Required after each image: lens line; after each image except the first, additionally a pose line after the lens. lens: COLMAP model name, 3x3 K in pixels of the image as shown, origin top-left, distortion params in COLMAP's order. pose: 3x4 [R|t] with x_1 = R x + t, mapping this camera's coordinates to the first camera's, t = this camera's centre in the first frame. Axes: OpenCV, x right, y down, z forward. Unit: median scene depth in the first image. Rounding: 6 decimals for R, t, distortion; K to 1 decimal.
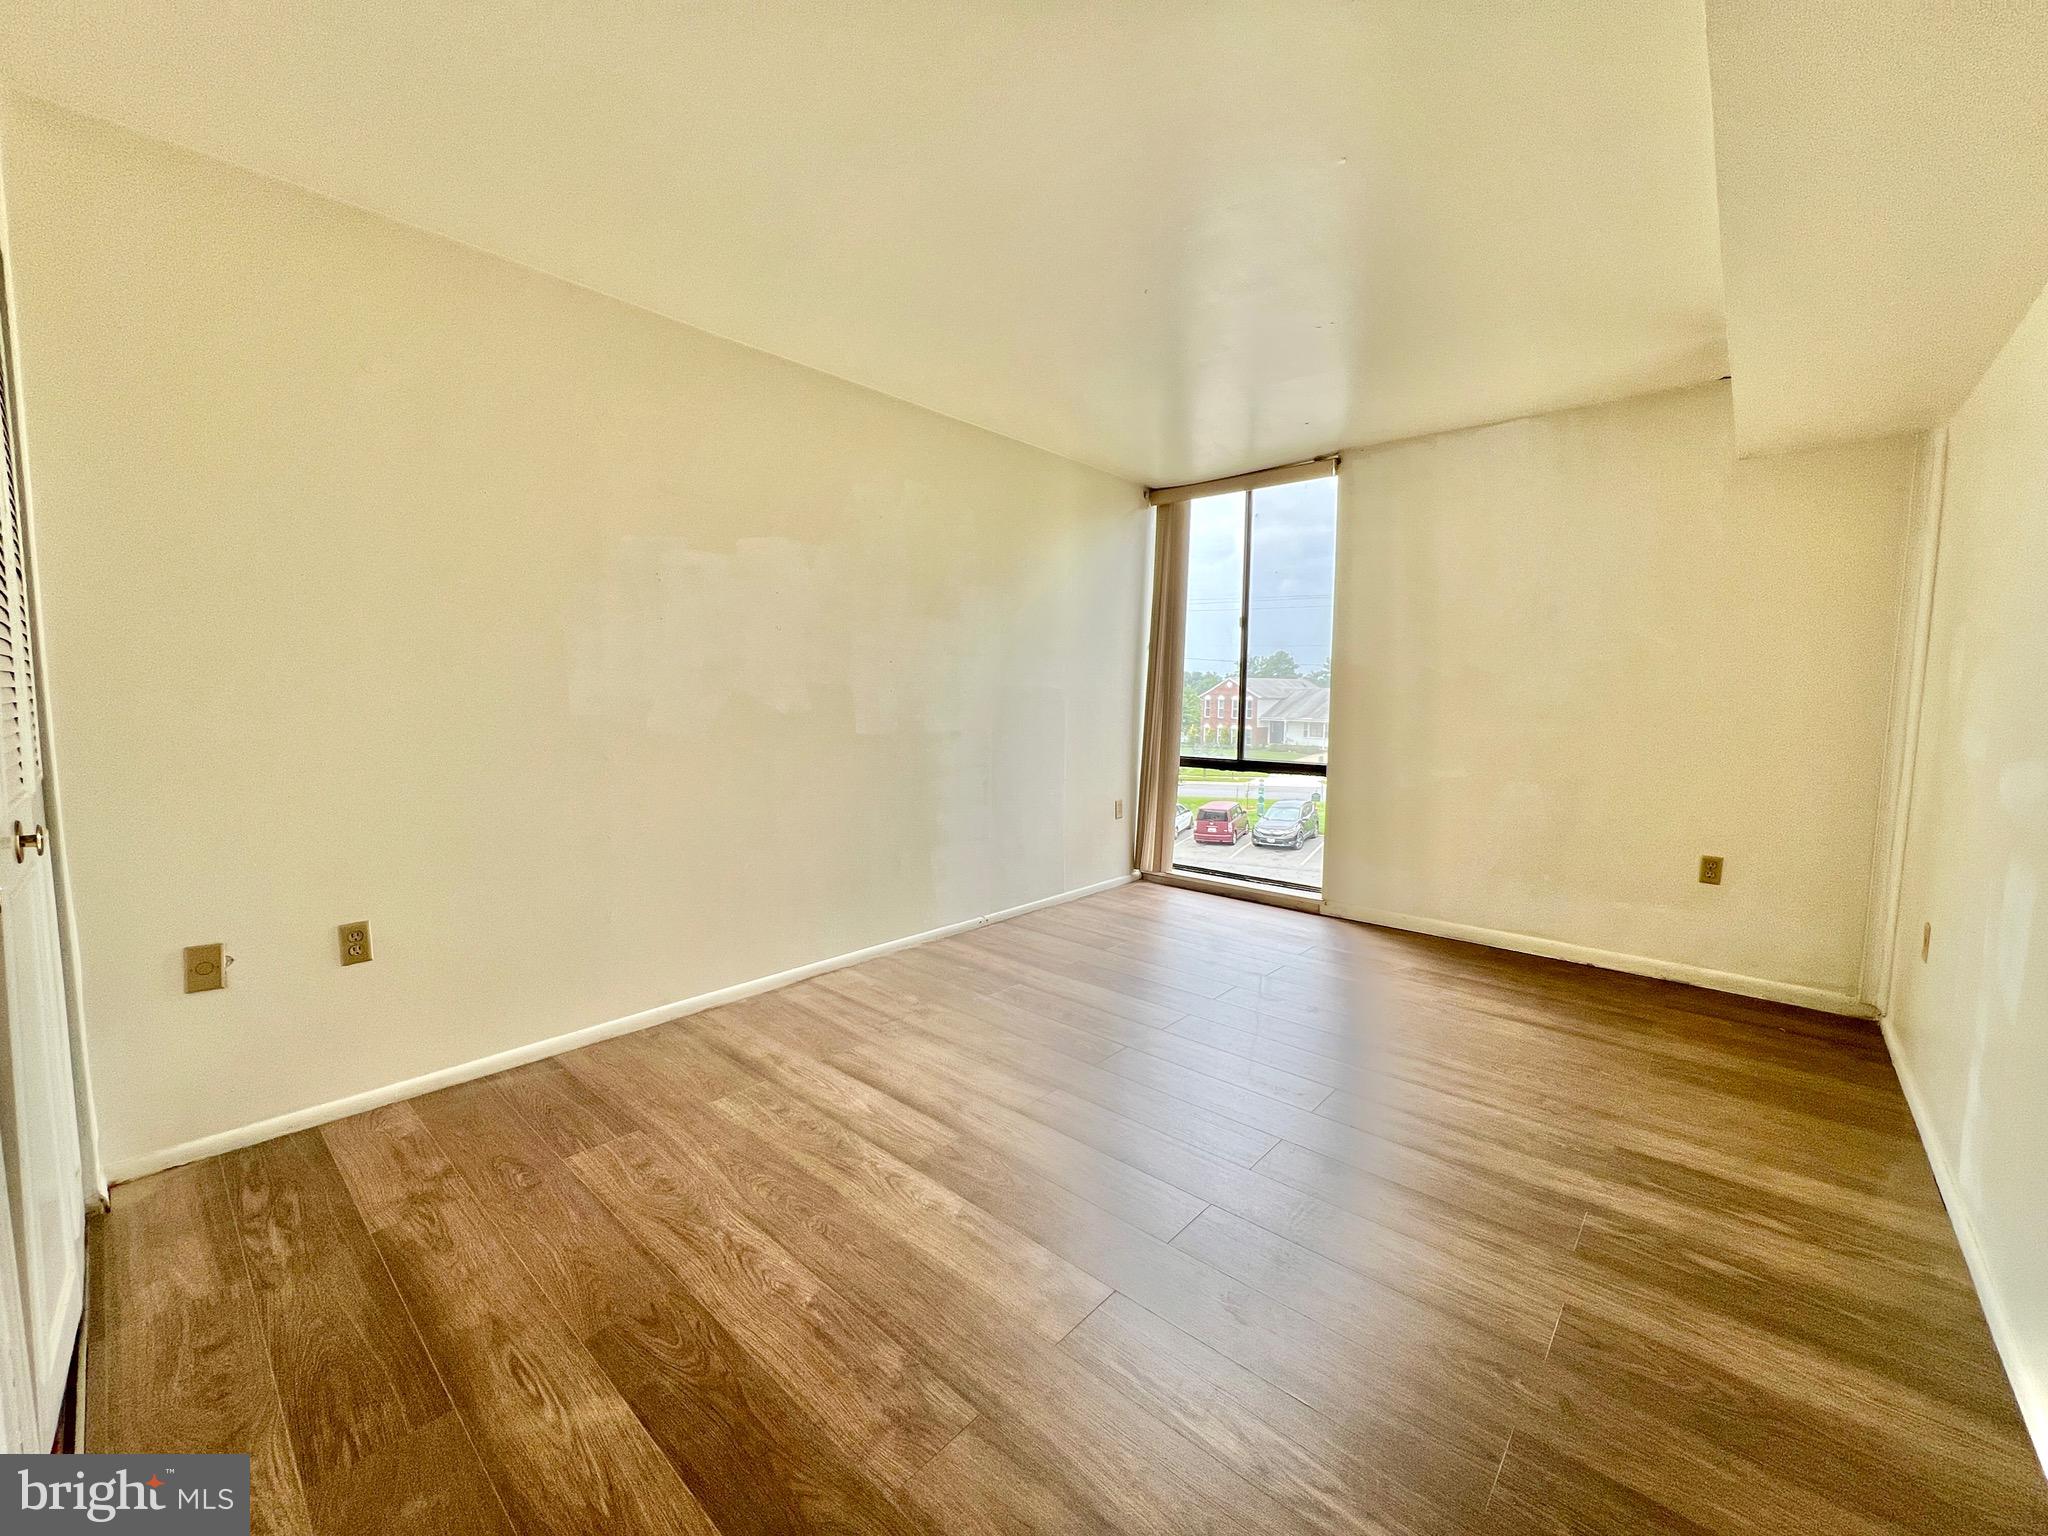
lens RADIAL K [[818.2, 0, 1027.3], [0, 818.2, 750.2], [0, 0, 1]] dist [-0.003931, 0.000992]
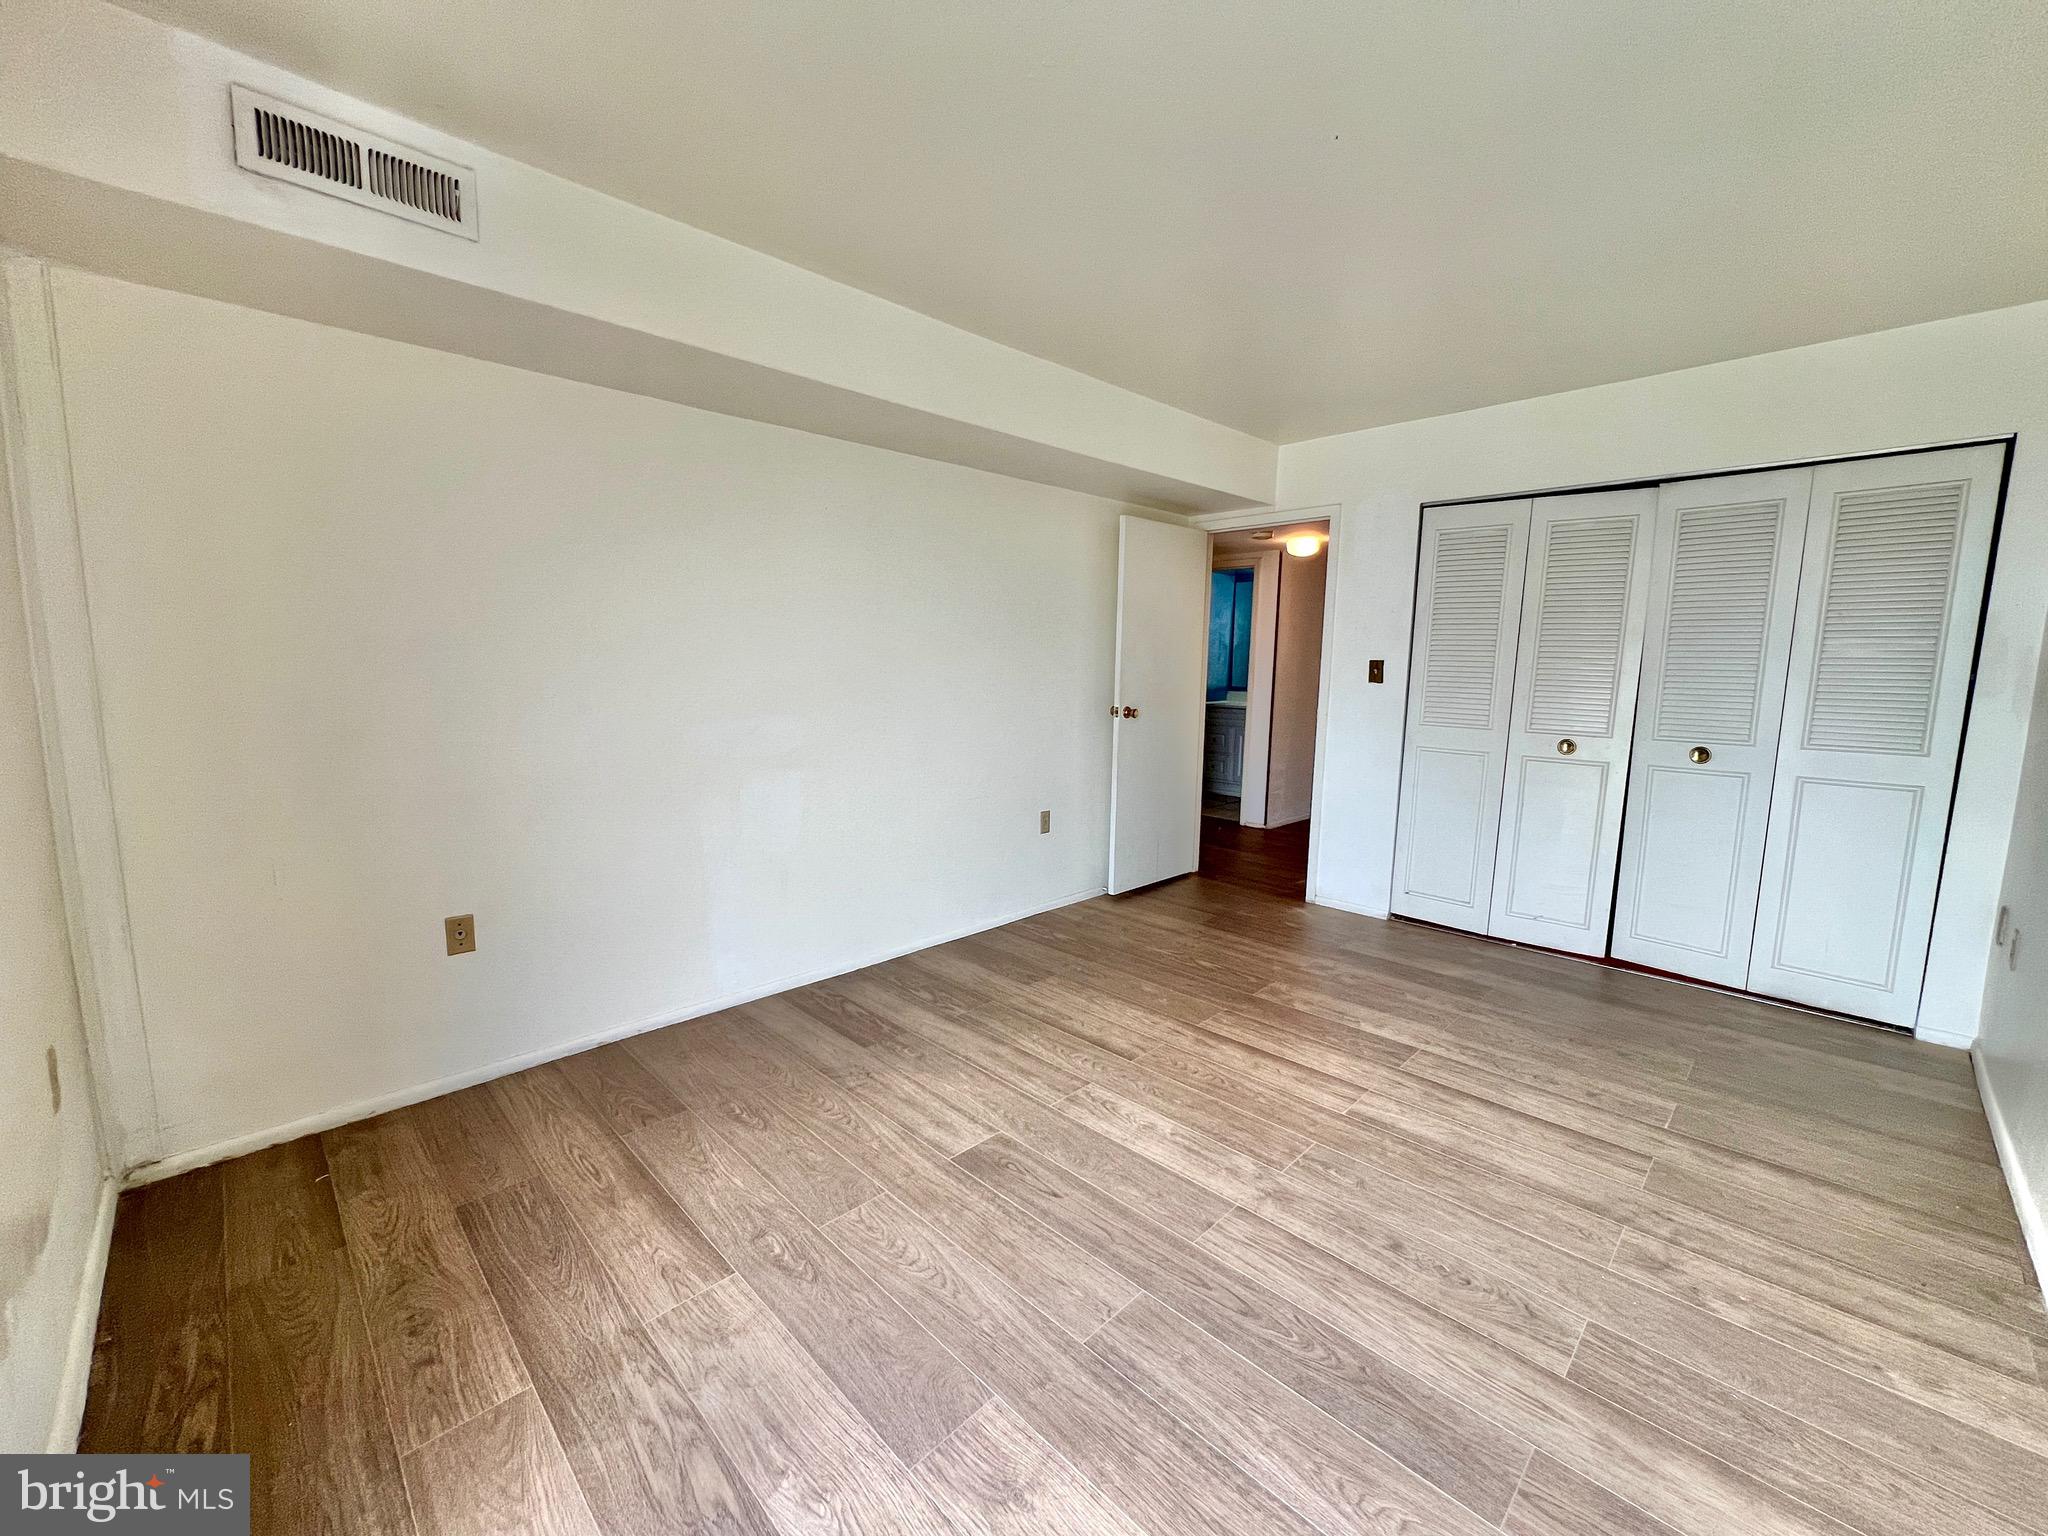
lens RADIAL K [[818.2, 0, 1029.6], [0, 818.2, 775.2], [0, 0, 1]] dist [-0.003931, 0.000992]
pose [[-0.998159, -0.026401, 0.054601, 0.350343], [-0.014344, 0.977505, 0.210426, -0.164779], [-0.058928, 0.209256, -0.976084, 1.811529]]
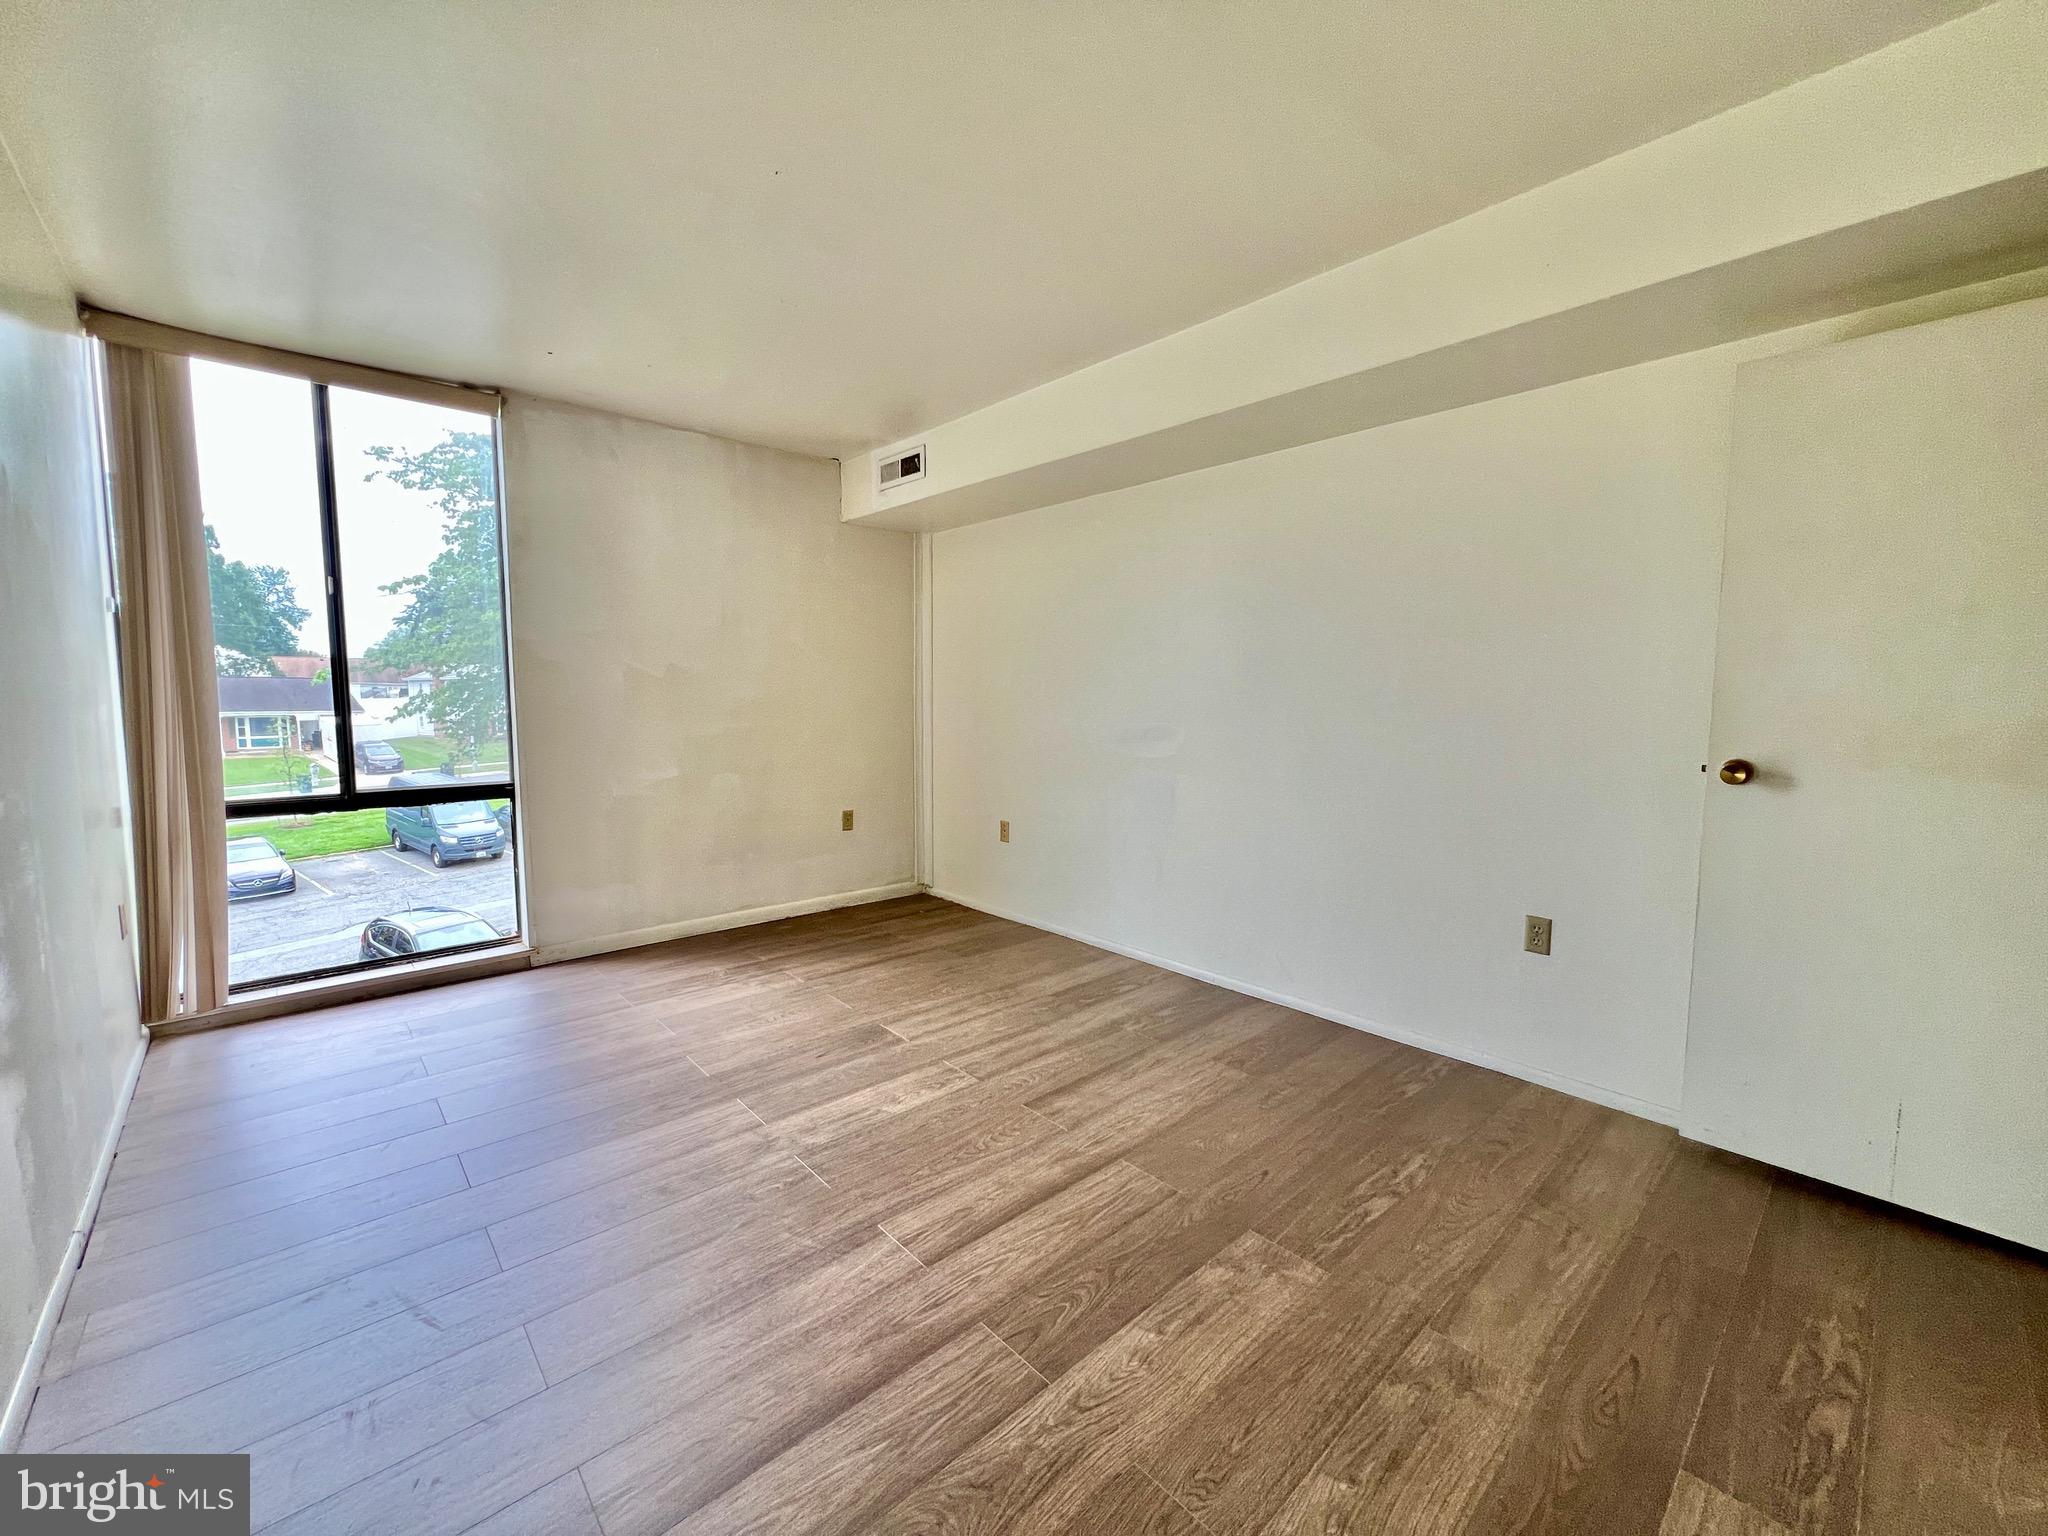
lens RADIAL K [[819.1, 0, 1006.1], [0, 819.1, 754.0], [0, 0, 1]] dist [-0.004524, 0.001131]
pose [[0.116847, -0.082609, 0.989708, -0.638836], [0.066420, 0.994954, 0.075205, -0.066403], [-0.990926, 0.056949, 0.121744, 0.740727]]
